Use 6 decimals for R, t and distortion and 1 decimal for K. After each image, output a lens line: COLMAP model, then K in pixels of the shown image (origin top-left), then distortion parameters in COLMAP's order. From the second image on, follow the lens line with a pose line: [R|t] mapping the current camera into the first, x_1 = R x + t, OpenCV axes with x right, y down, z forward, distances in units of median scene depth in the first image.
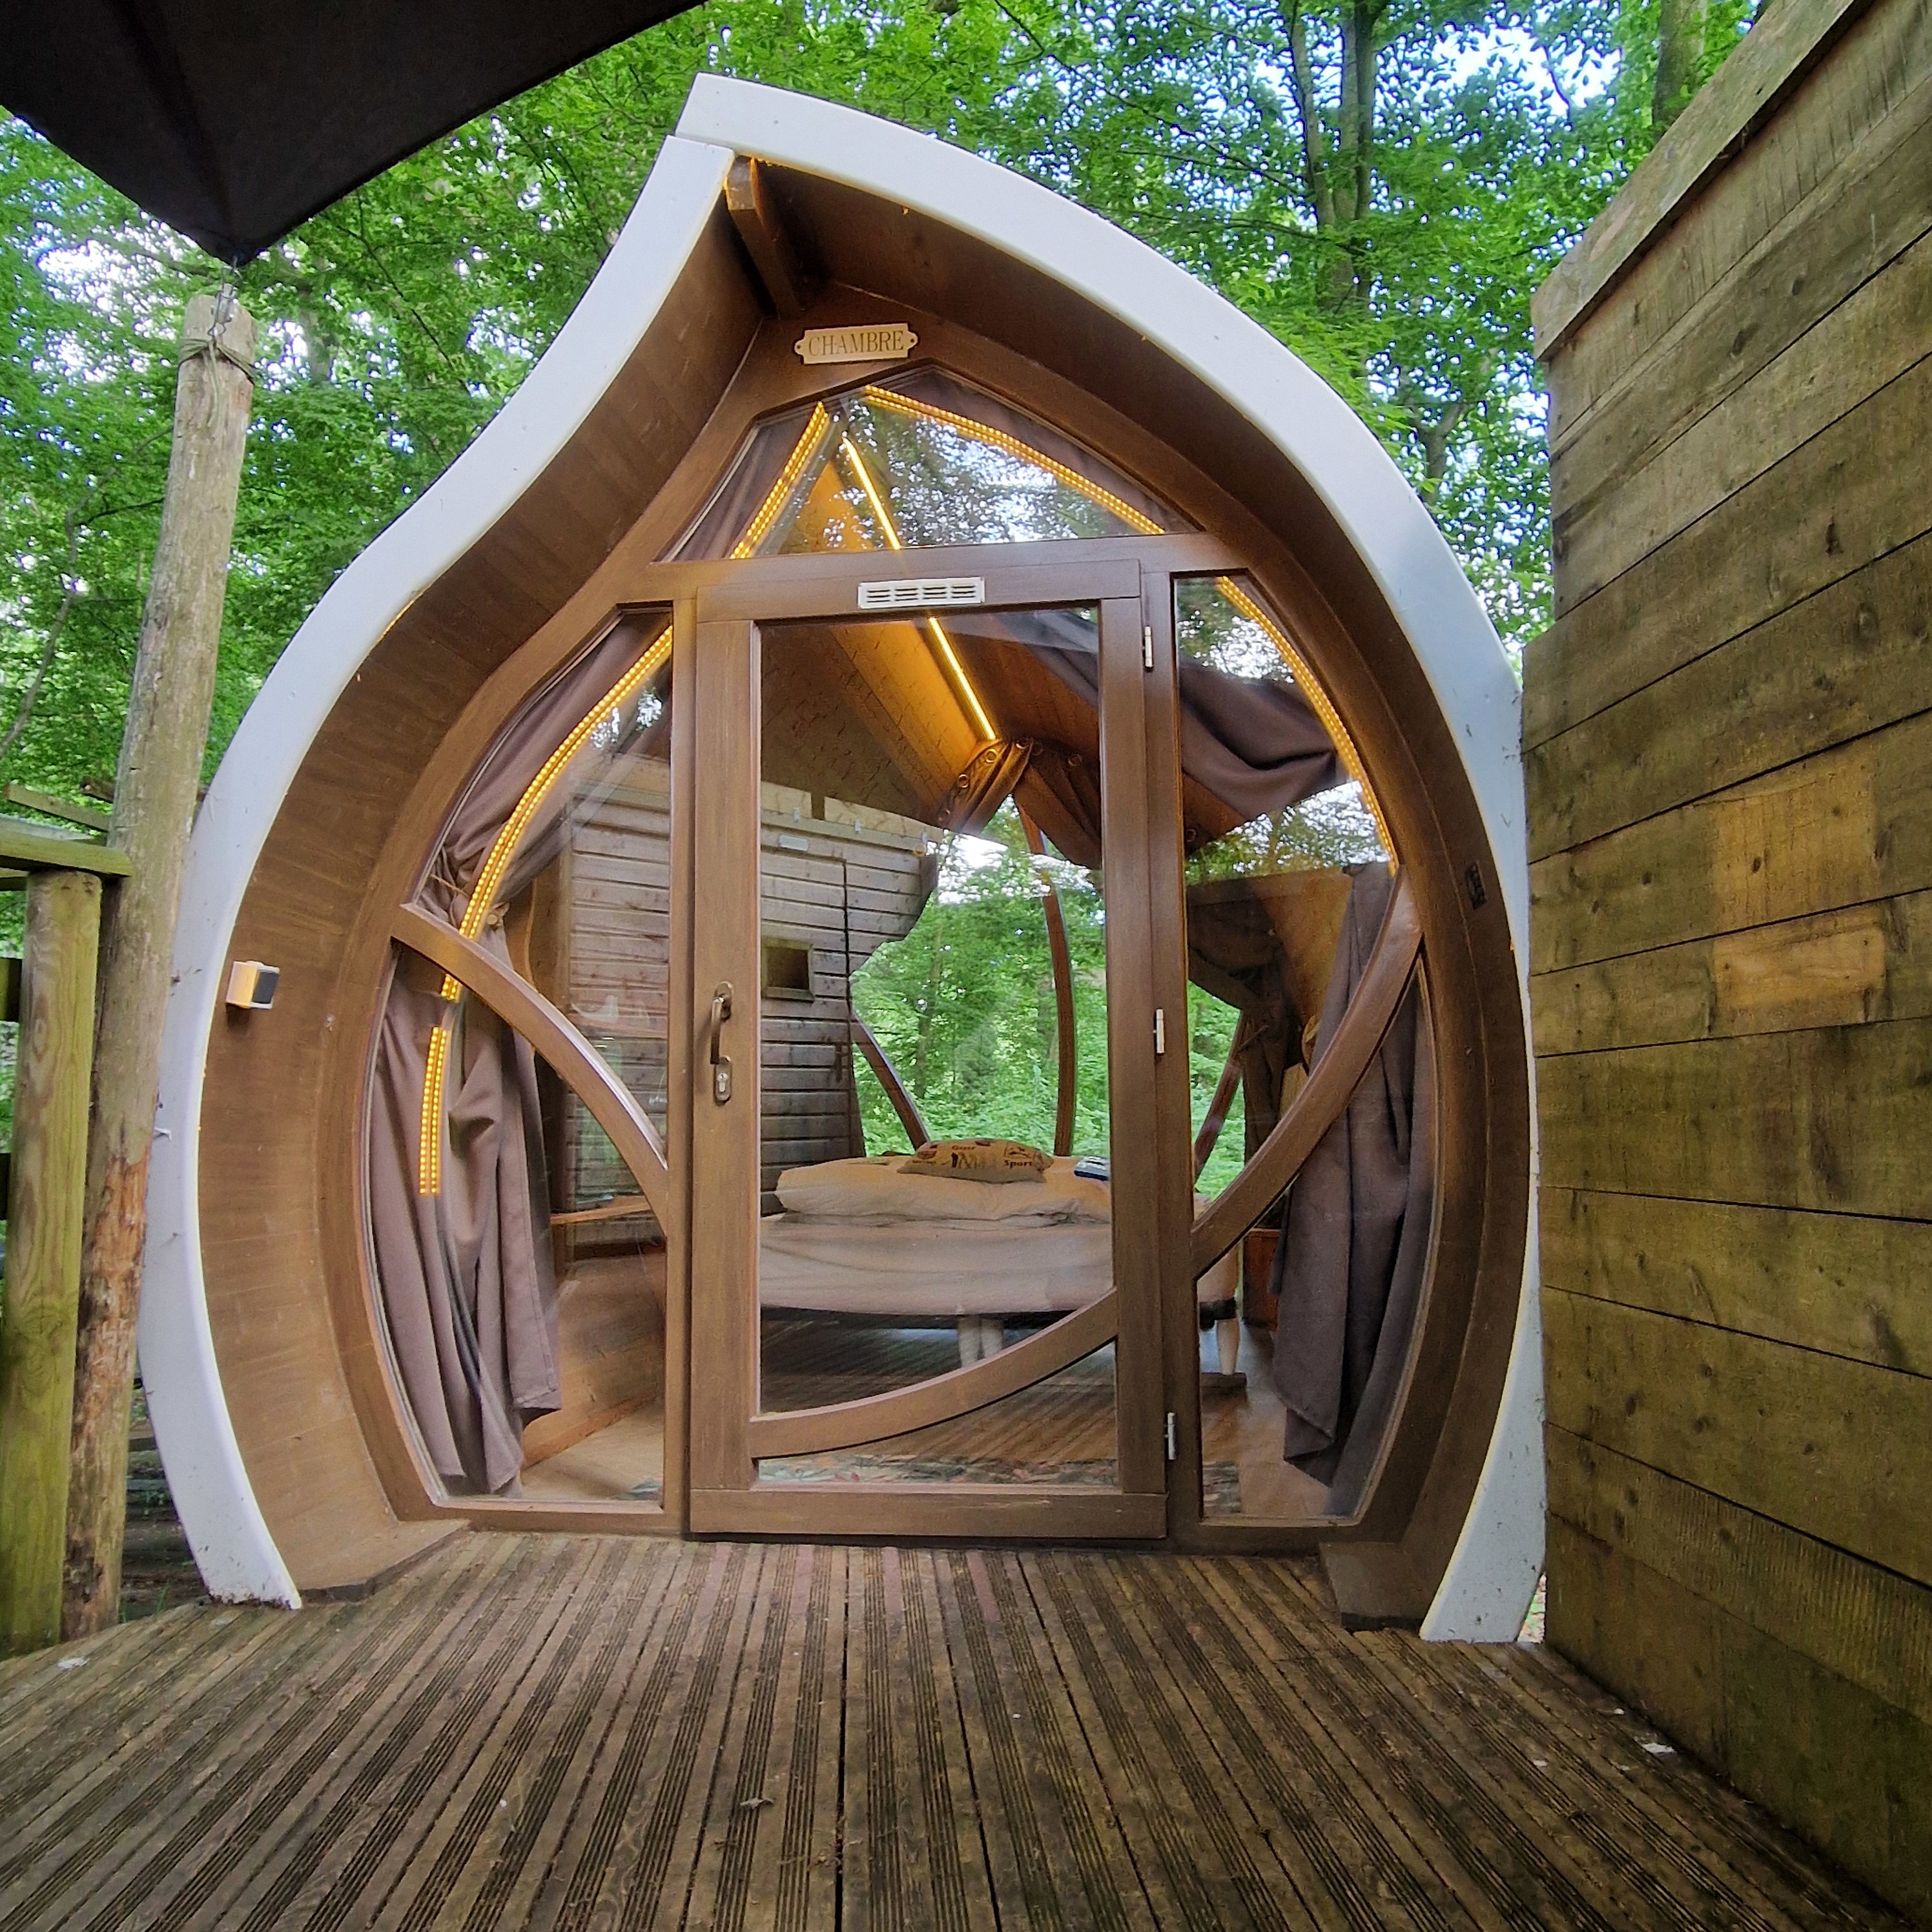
lens RADIAL K [[1527.9, 0, 967.0], [0, 1527.9, 953.4], [0, 0, 1]] dist [0.000206, -0.001314]
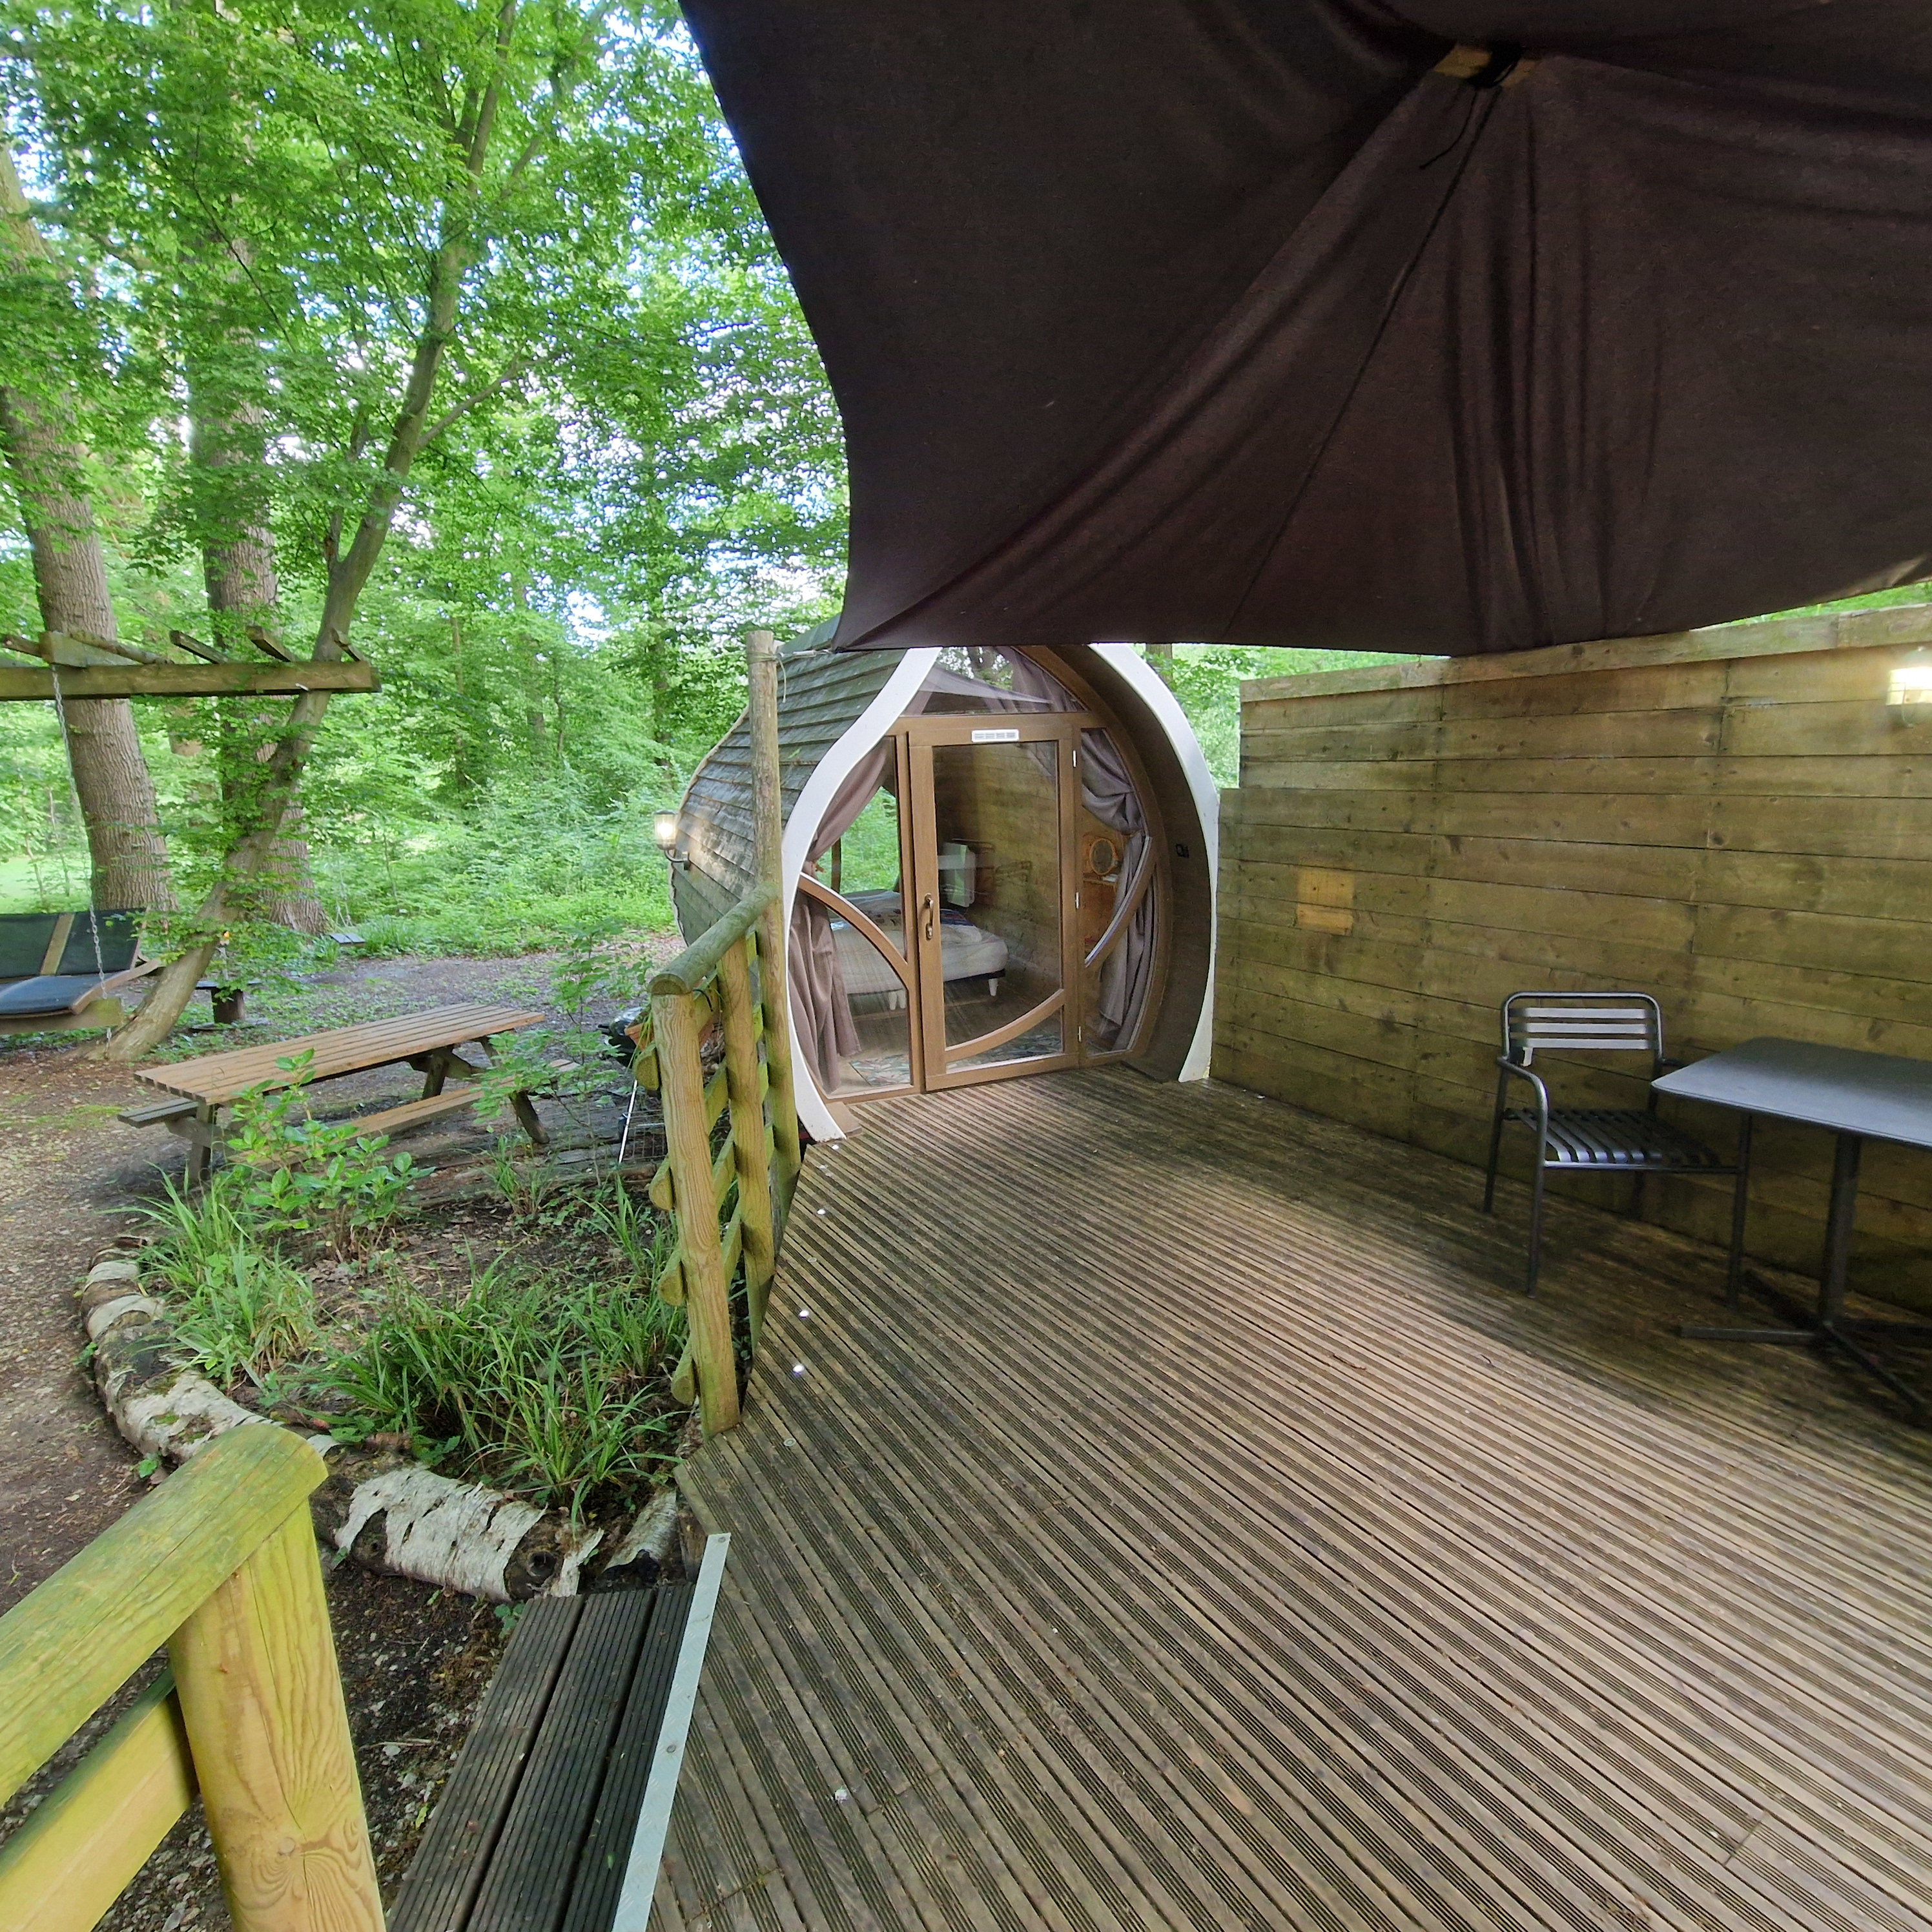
lens RADIAL K [[1051.2, 0, 958.4], [0, 1051.2, 967.4], [0, 0, 1]] dist [0.005233, -0.002217]
pose [[0.882309, -0.119419, 0.455269, -1.354914], [-0.023567, 0.954855, 0.296136, -0.560834], [-0.470080, -0.272013, 0.839663, -0.792131]]
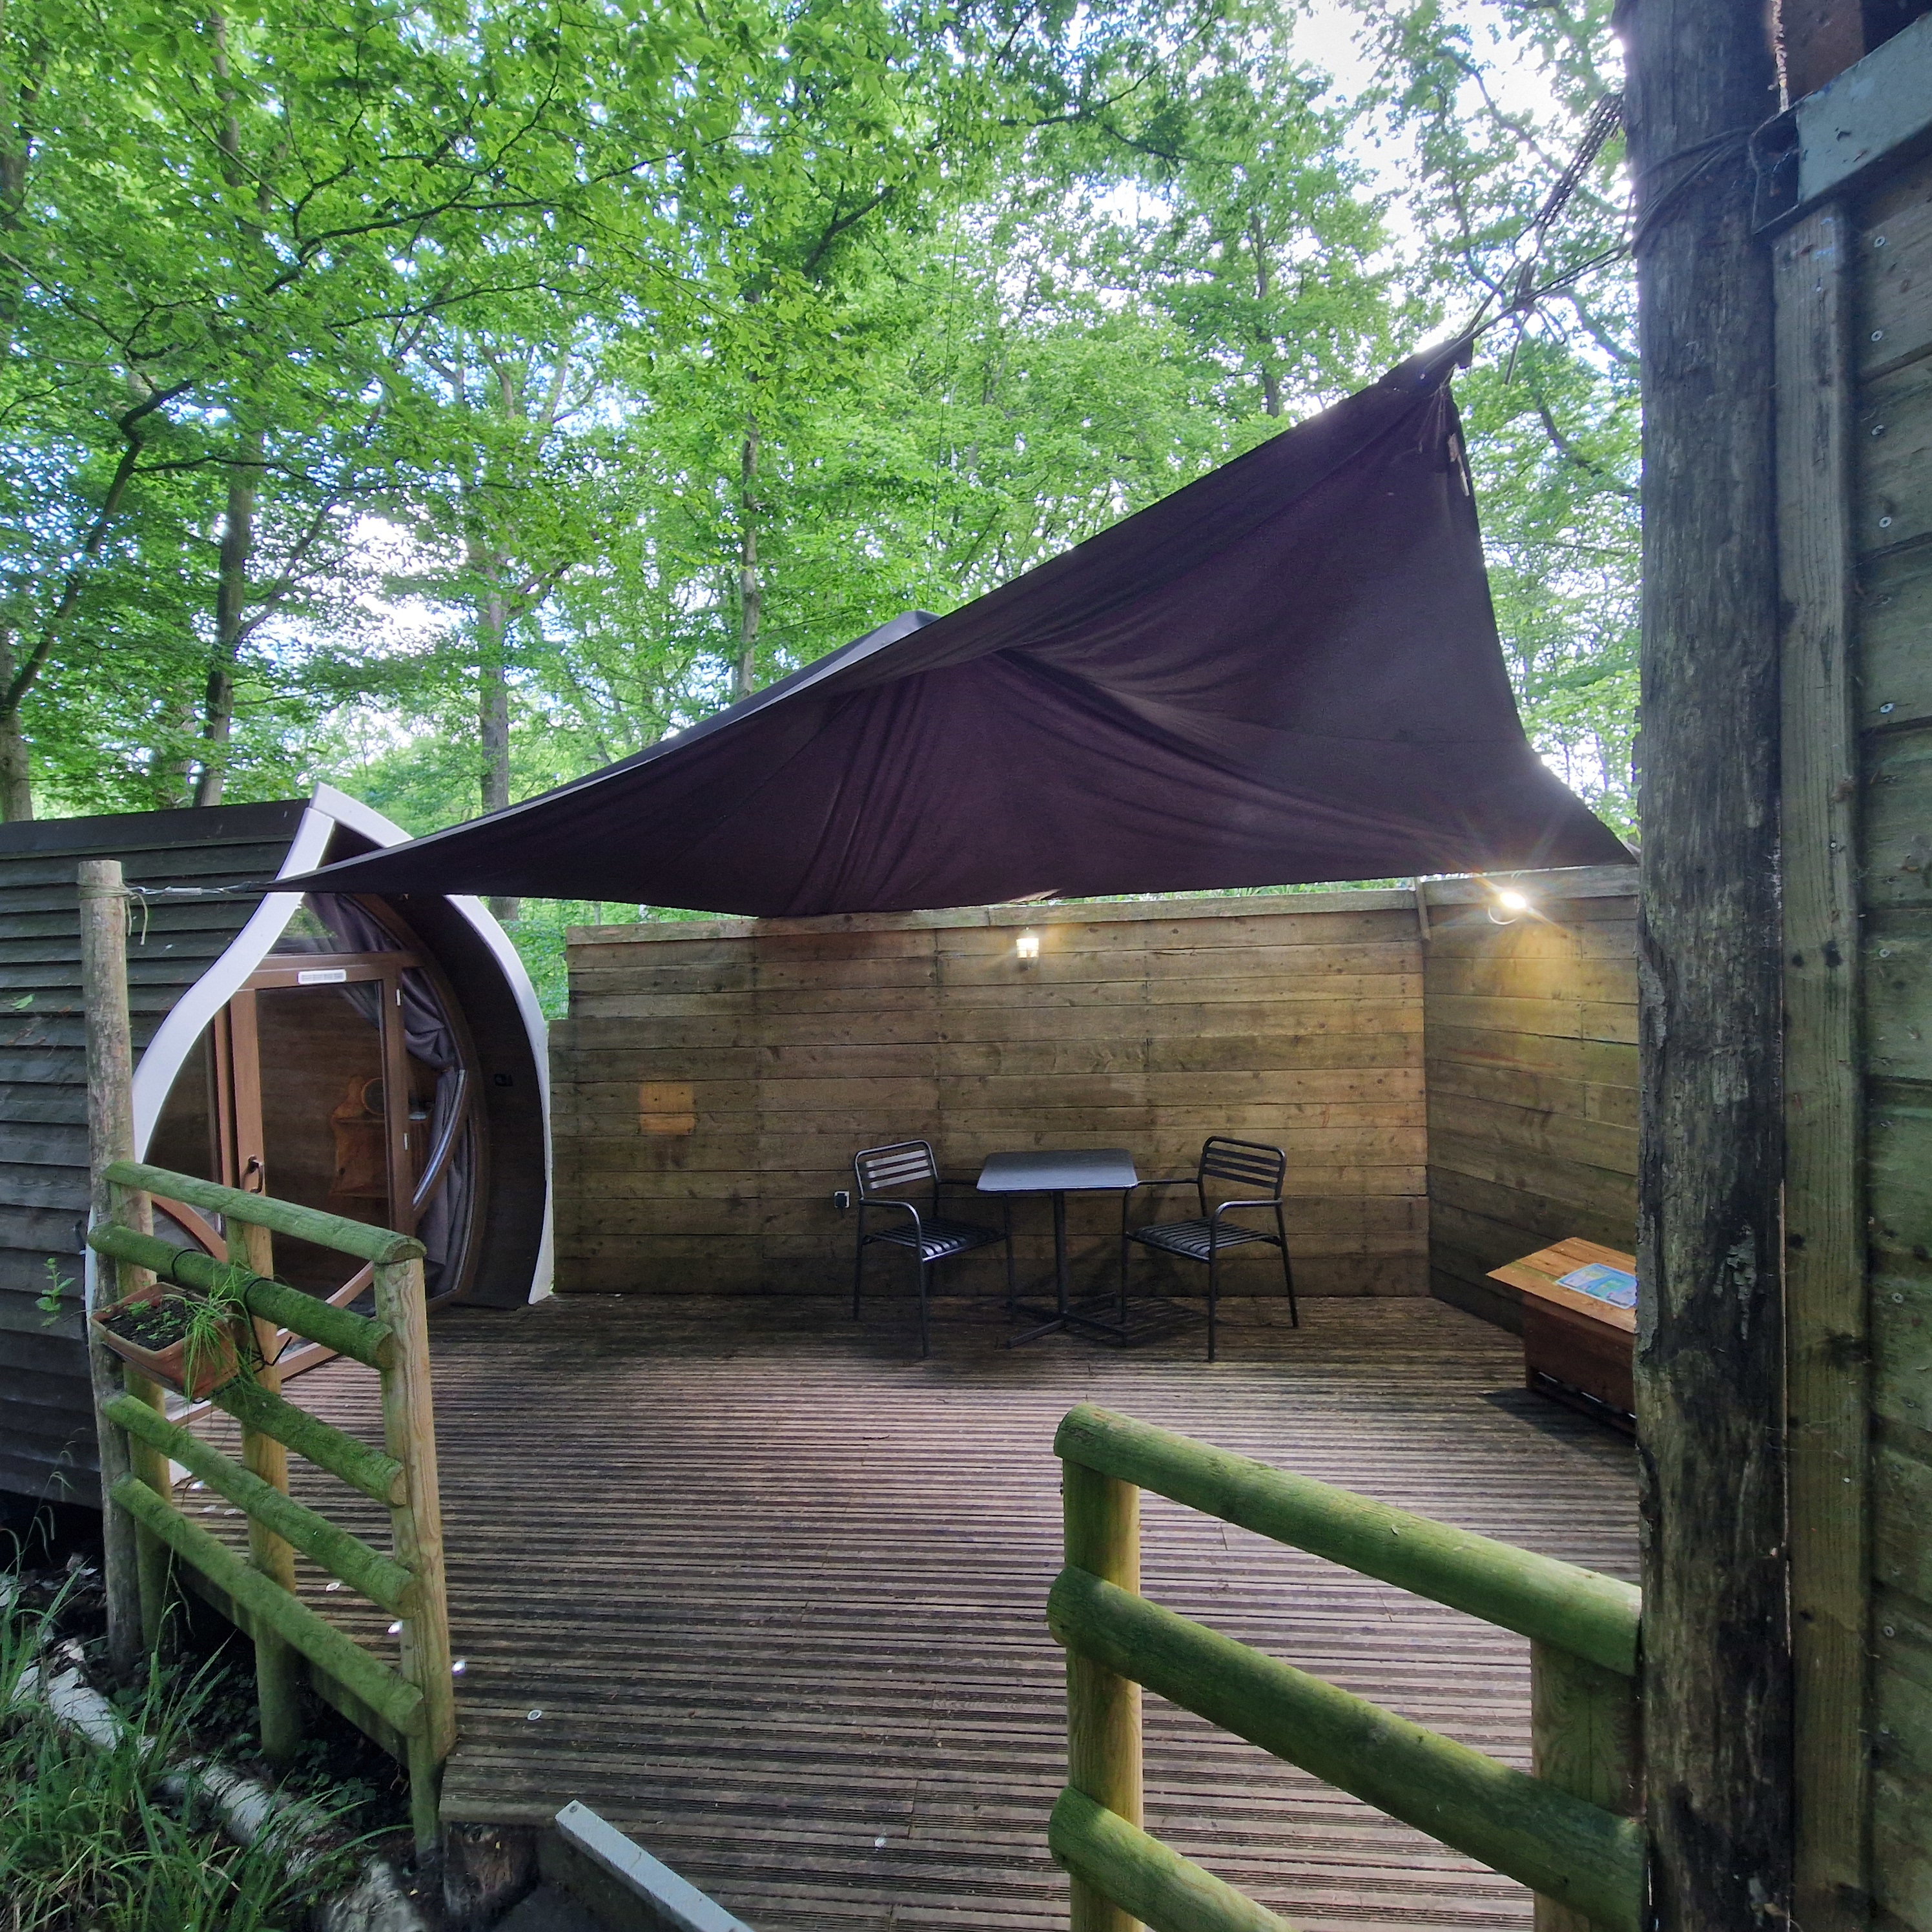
lens RADIAL K [[1051.2, 0, 958.4], [0, 1051.2, 967.4], [0, 0, 1]] dist [0.005233, -0.002217]
pose [[0.174882, -0.027839, 0.984196, -2.152899], [-0.079529, 0.995935, 0.042302, -0.581196], [-0.981372, -0.085670, 0.171957, -0.376728]]
